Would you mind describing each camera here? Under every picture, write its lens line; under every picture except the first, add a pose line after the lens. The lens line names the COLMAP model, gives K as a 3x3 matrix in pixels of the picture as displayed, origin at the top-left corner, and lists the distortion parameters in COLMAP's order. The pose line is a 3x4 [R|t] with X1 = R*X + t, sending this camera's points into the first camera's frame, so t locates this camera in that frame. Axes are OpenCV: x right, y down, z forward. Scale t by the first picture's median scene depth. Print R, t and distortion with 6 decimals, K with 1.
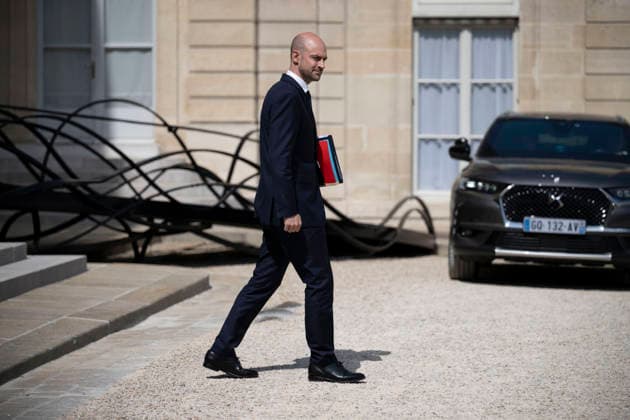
lens RADIAL K [[2442.8, 0, 315.0], [0, 2442.8, 210.0], [0, 0, 1]] dist [0.233030, 1.521729]
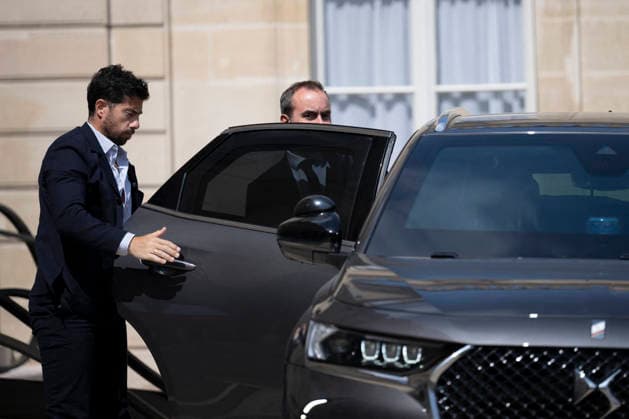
lens RADIAL K [[3643.0, 0, 314.5], [0, 3643.0, 209.5], [0, 0, 1]] dist [0.411169, -19.787062]
pose [[0.999659, -0.024393, 0.009363, 0.033430], [0.024667, 0.999235, -0.030347, -0.008723], [-0.008616, 0.030567, 0.999496, 0.300780]]
